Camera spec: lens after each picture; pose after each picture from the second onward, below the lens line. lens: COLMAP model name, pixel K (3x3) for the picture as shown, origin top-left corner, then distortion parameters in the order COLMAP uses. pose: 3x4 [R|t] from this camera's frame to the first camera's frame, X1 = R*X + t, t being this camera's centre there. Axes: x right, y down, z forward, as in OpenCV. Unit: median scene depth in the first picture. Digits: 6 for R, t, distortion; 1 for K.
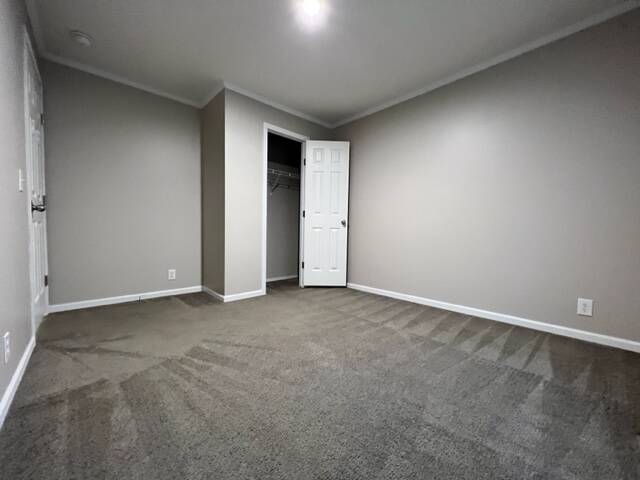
lens RADIAL K [[256.9, 0, 320.0], [0, 256.9, 240.0], [0, 0, 1]] dist [0.001353, 0.000101]
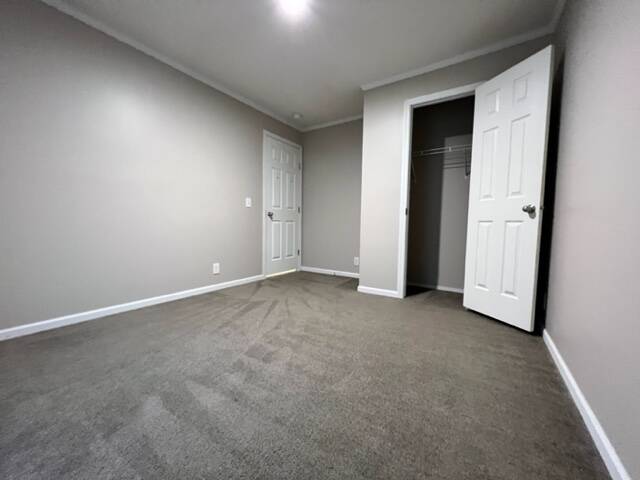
lens RADIAL K [[256.9, 0, 320.0], [0, 256.9, 240.0], [0, 0, 1]] dist [0.001353, 0.000101]
pose [[0.225954, 0.048554, -0.972927, 0.567532], [-0.044229, 0.998238, 0.039545, -0.008646], [0.973133, 0.034096, 0.227703, 0.521213]]
